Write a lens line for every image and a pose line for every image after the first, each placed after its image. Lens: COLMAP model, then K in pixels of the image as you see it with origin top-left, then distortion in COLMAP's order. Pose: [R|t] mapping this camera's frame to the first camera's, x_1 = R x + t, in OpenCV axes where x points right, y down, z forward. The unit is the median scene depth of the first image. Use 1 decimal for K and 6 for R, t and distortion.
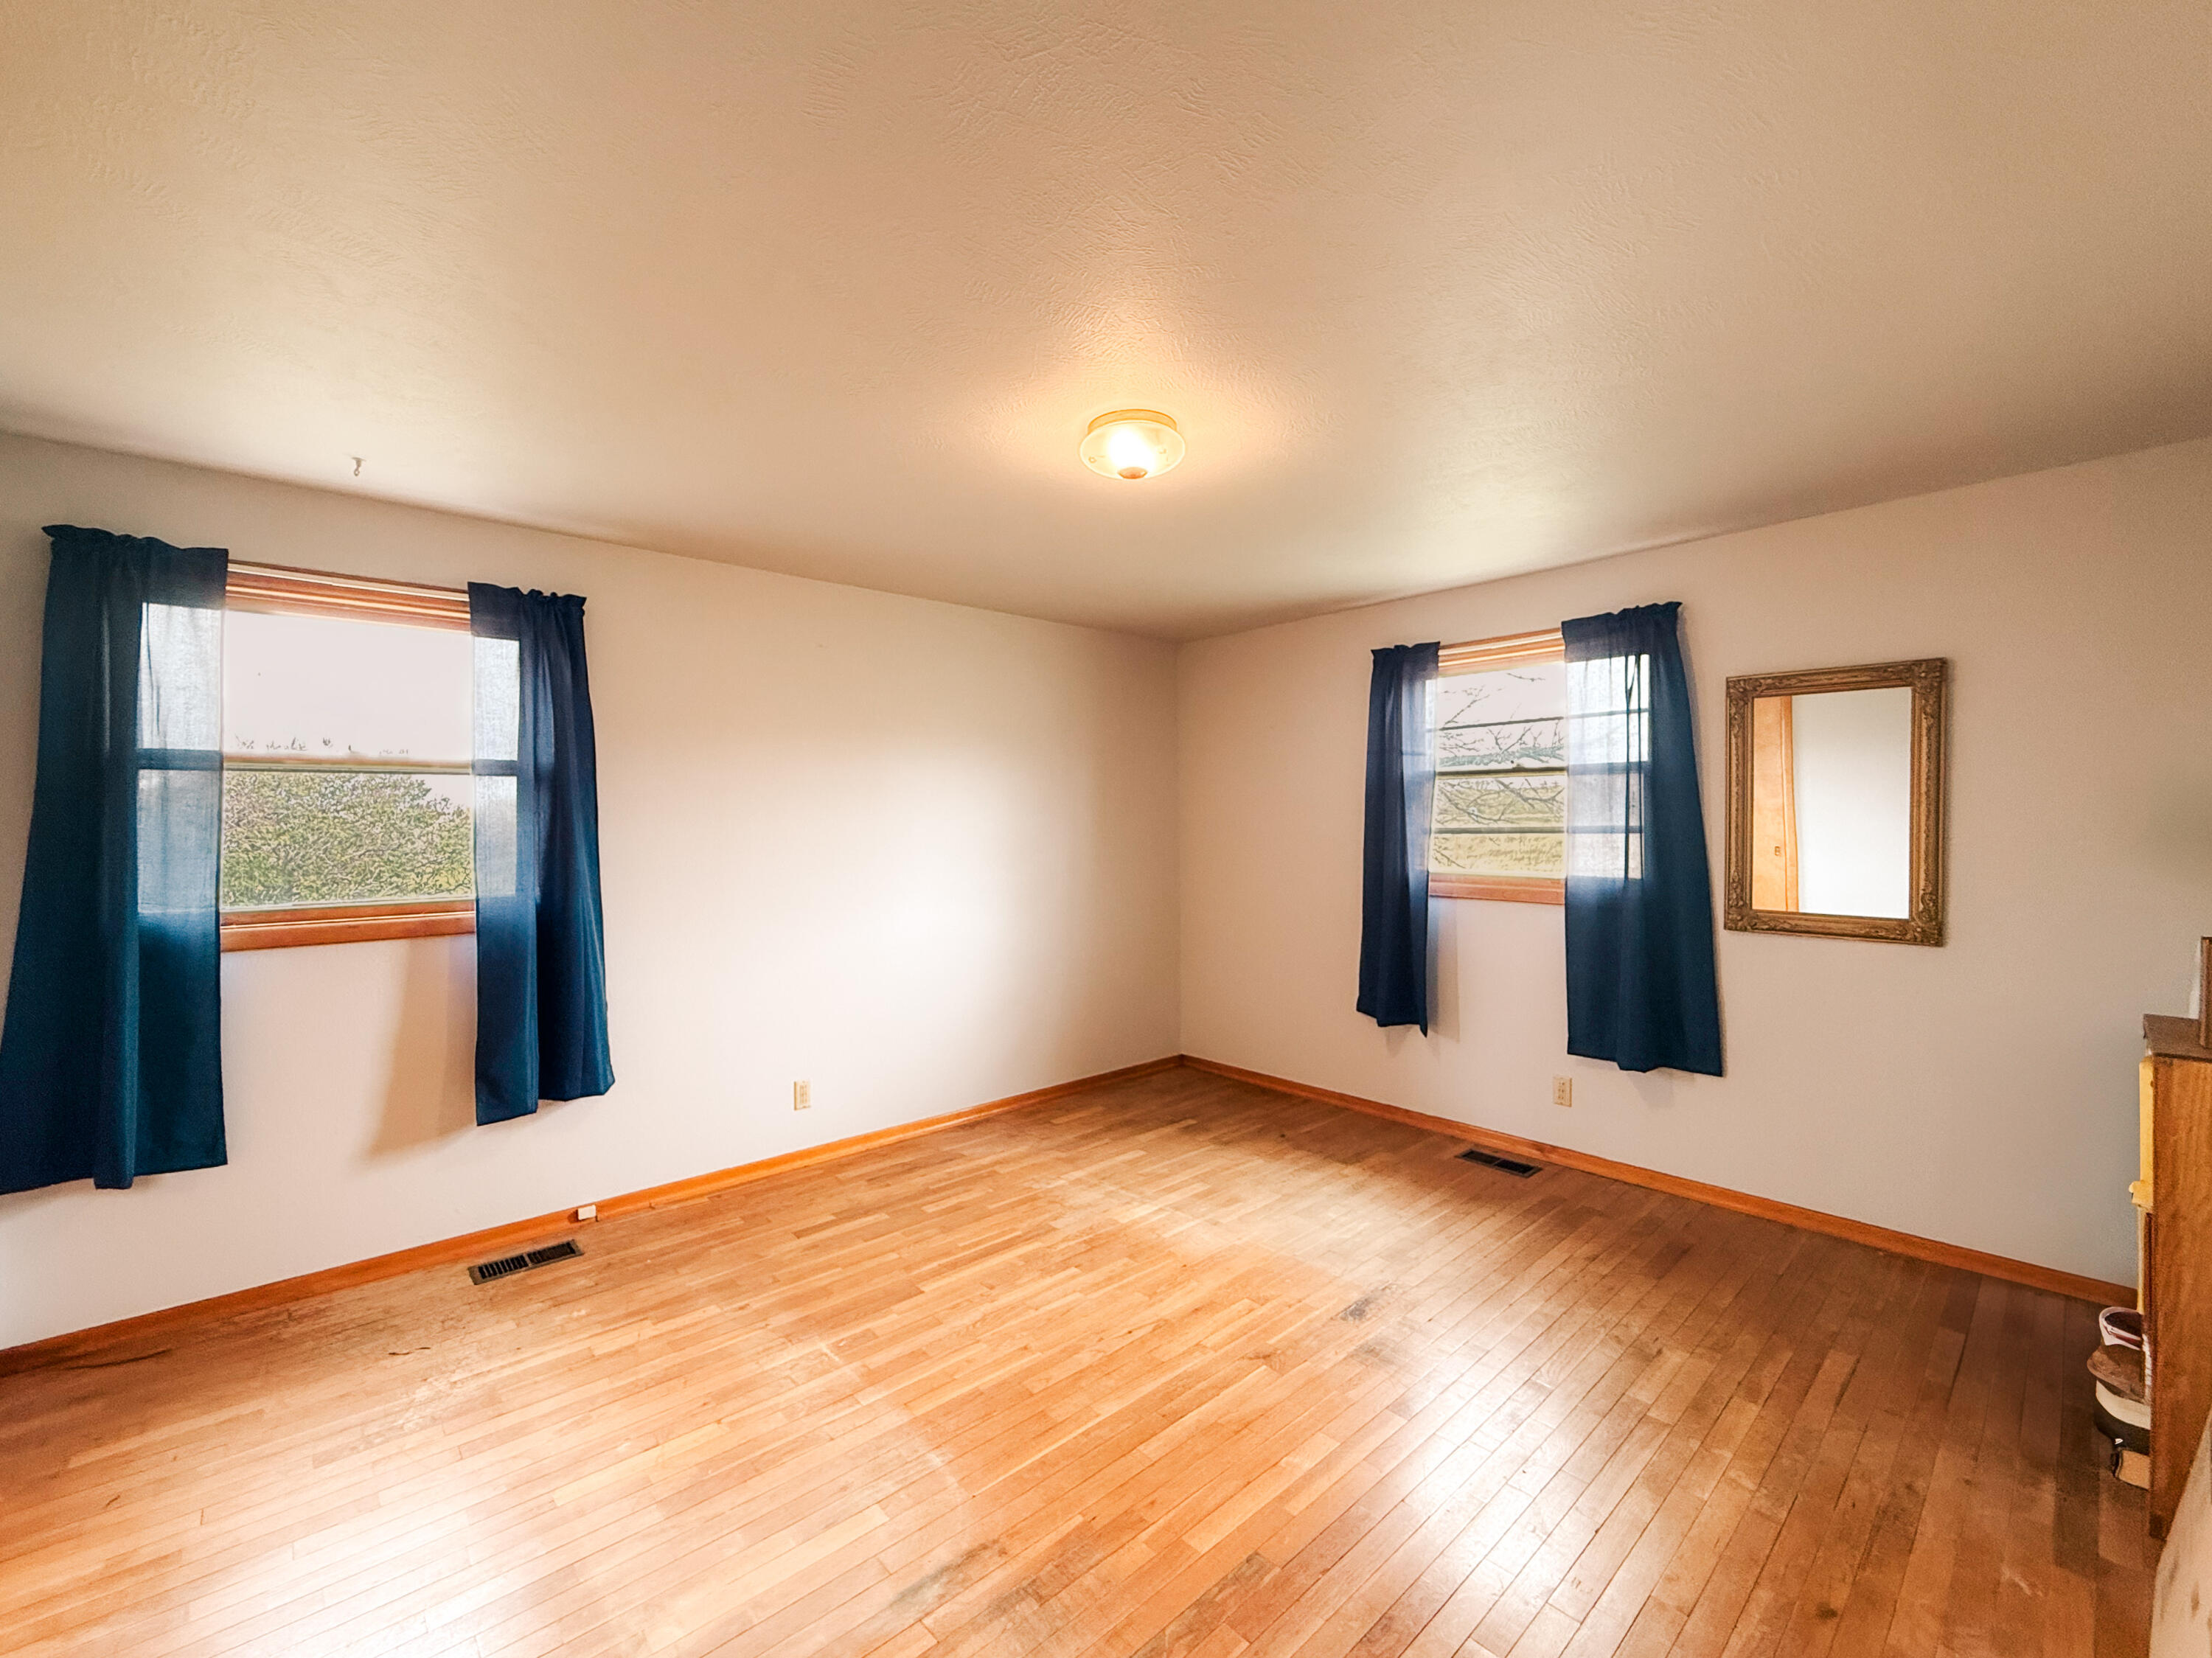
lens RADIAL K [[920.6, 0, 1105.7], [0, 920.6, 824.5], [0, 0, 1]] dist [-0.007592, -0.000547]
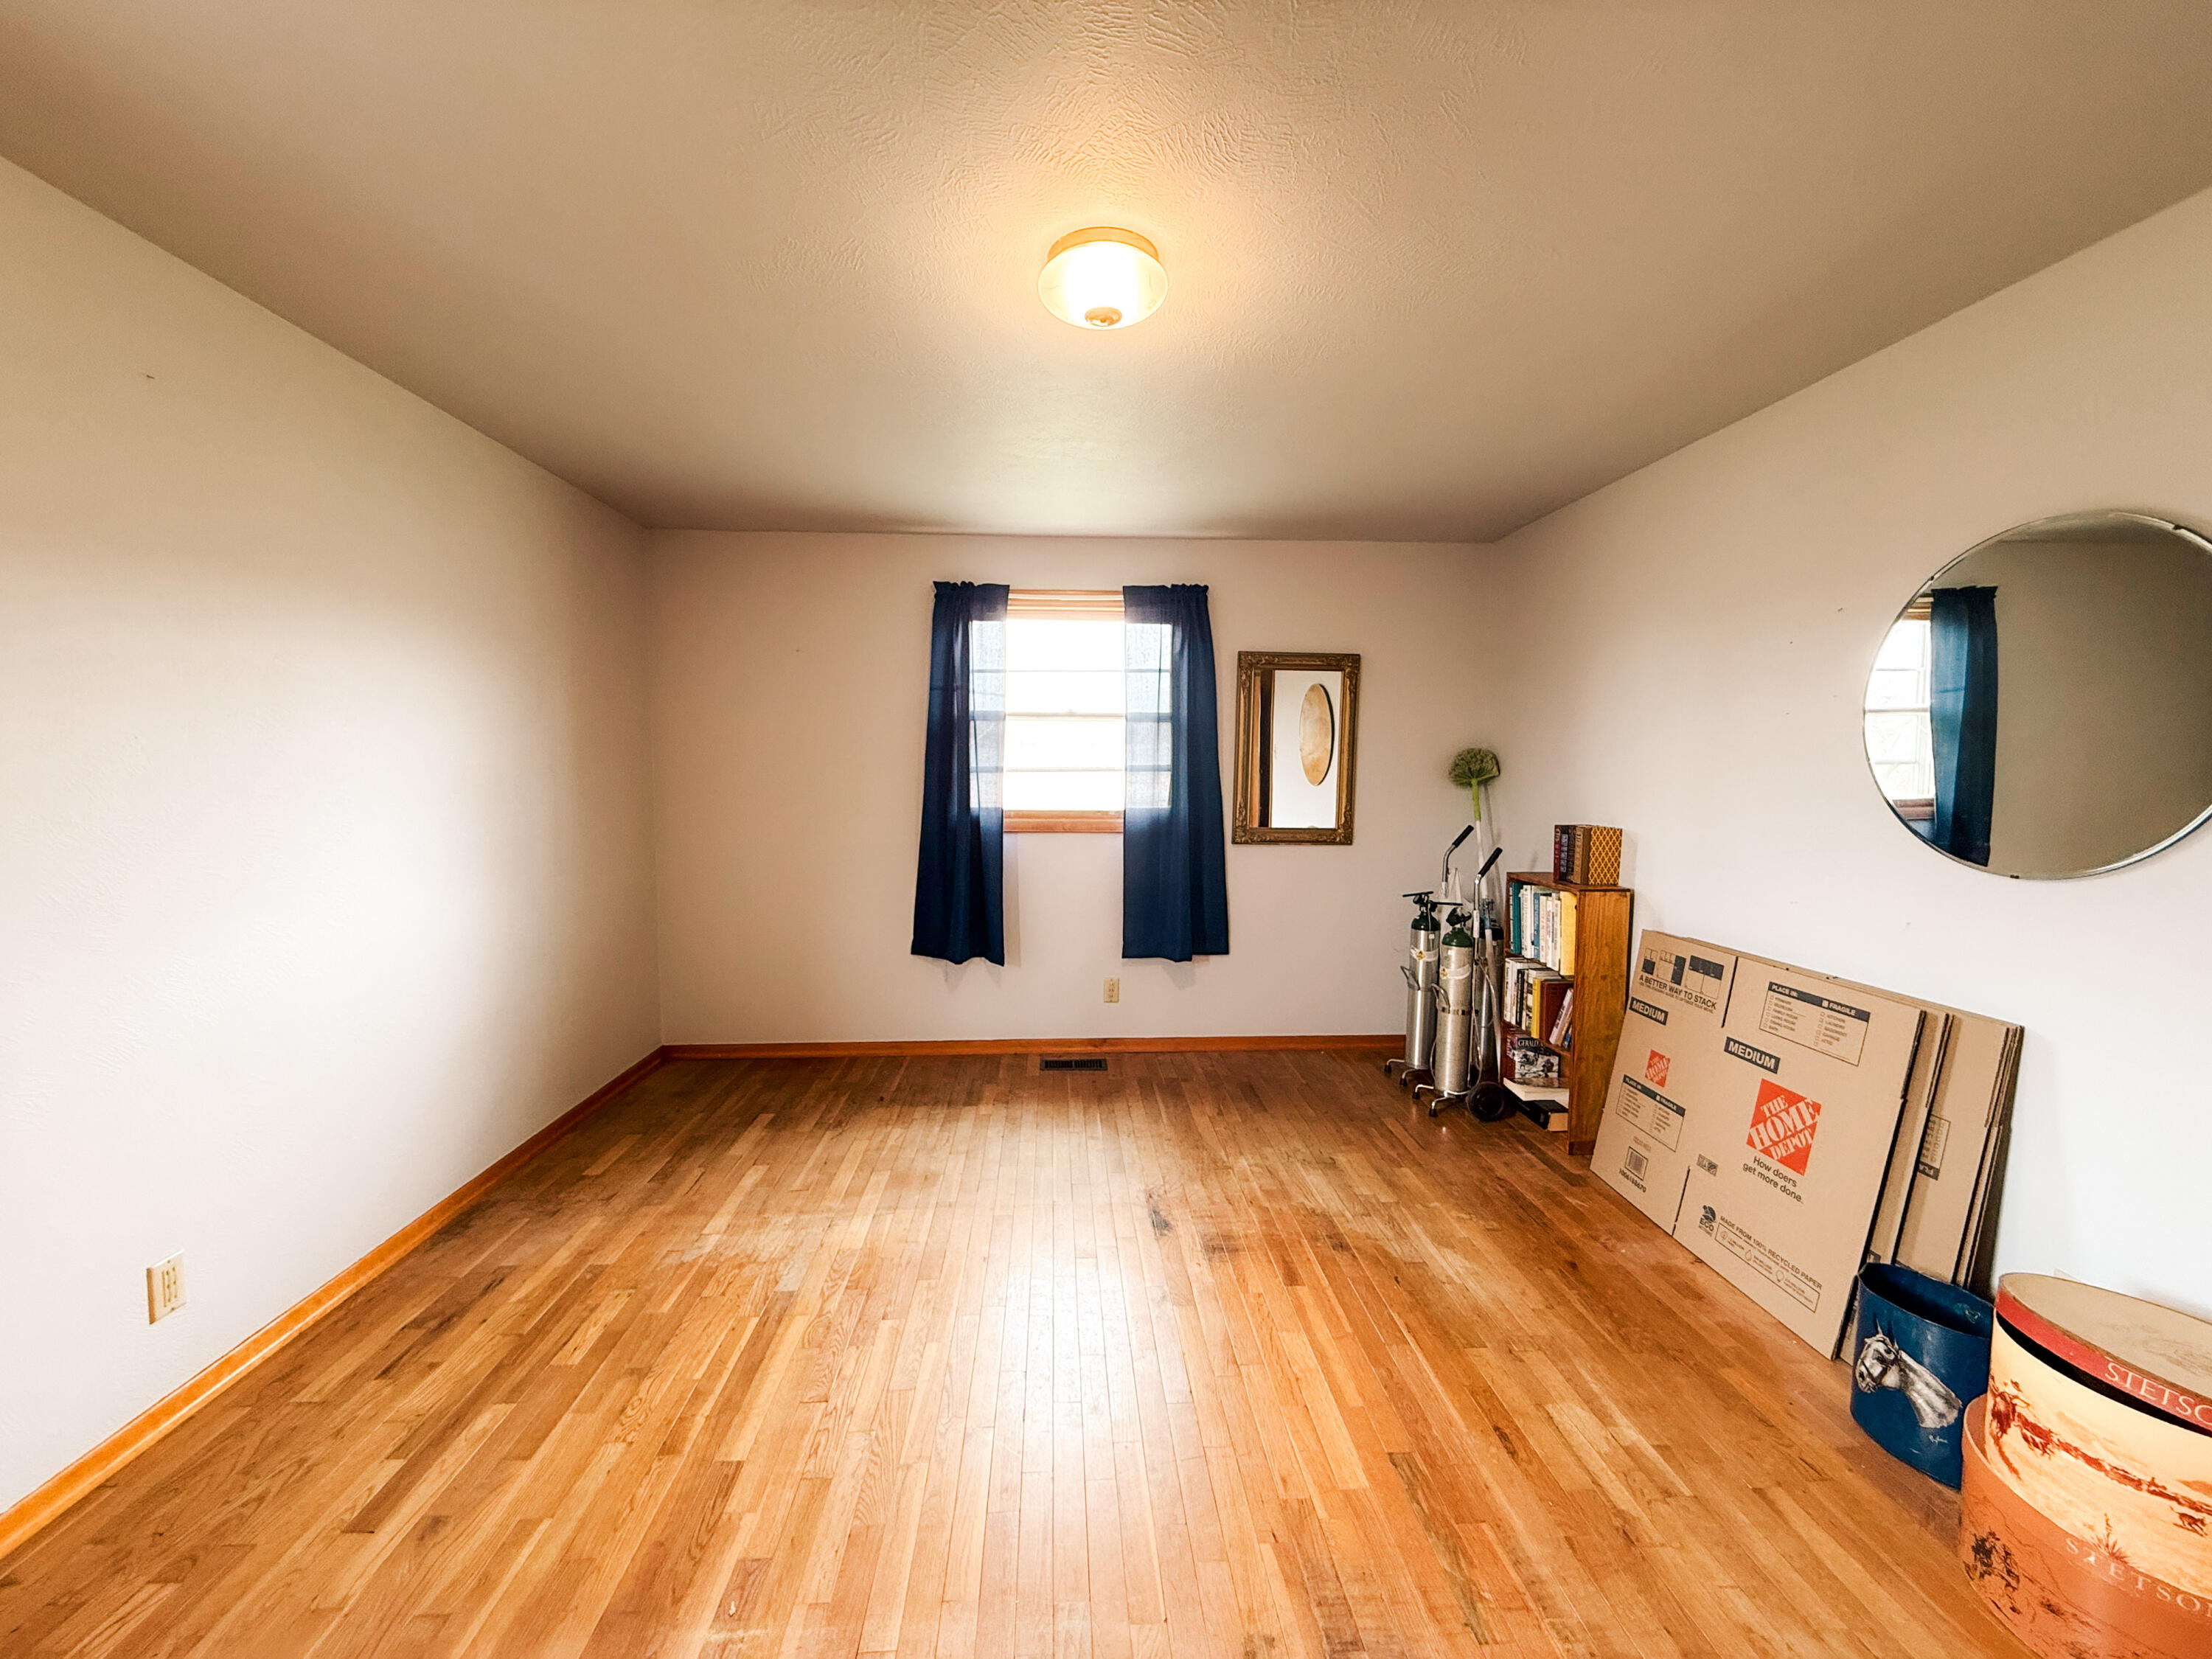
lens RADIAL K [[875.0, 0, 1101.7], [0, 875.0, 831.9], [0, 0, 1]] dist [0.005998, -0.000957]
pose [[0.628918, -0.050149, 0.775853, -0.392613], [-0.003283, 0.997737, 0.067153, 0.012156], [-0.777465, -0.044780, 0.627330, 0.332368]]
